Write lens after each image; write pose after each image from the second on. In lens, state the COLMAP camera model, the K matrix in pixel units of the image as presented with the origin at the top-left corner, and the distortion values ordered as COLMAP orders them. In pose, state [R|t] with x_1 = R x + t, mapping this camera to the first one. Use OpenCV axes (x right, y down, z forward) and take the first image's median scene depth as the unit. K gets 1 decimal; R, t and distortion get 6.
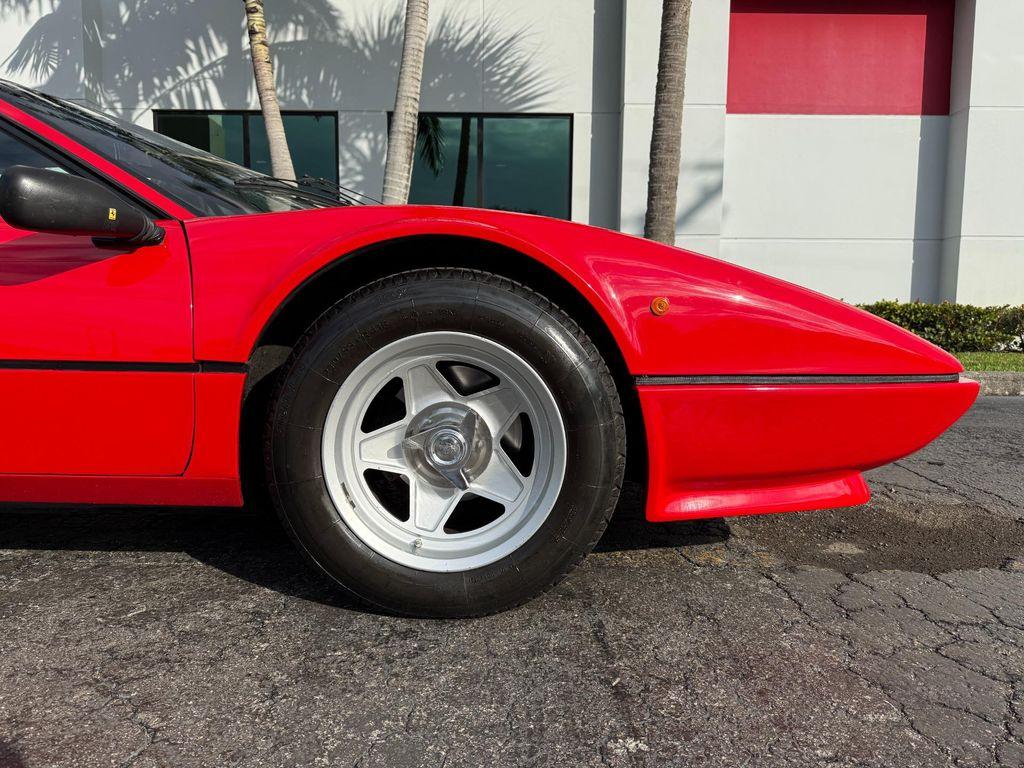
lens RADIAL K [[714.5, 0, 509.1], [0, 714.5, 398.7], [0, 0, 1]] dist [0.004690, -0.009772]
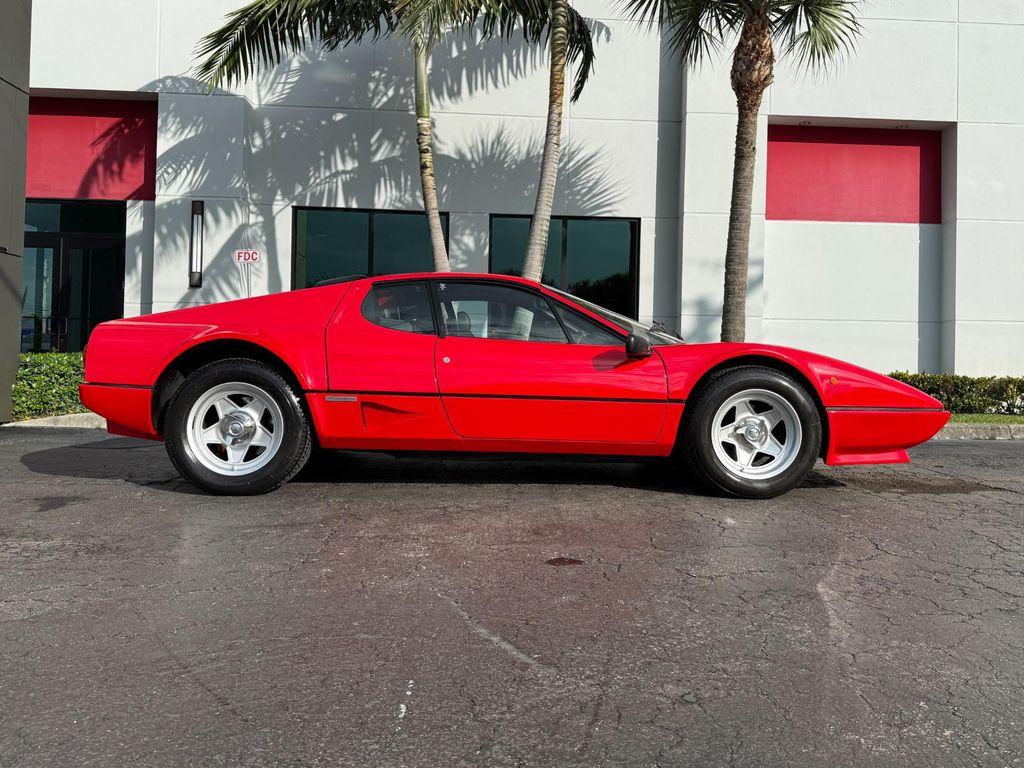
lens RADIAL K [[756.1, 0, 539.3], [0, 756.1, 383.3], [0, 0, 1]] dist [0.096833, -0.164630]
pose [[0.998619, 0.010043, 0.051569, -0.165389], [-0.004308, 0.993905, -0.110152, 0.032055], [-0.052361, 0.109777, 0.992576, -0.286836]]
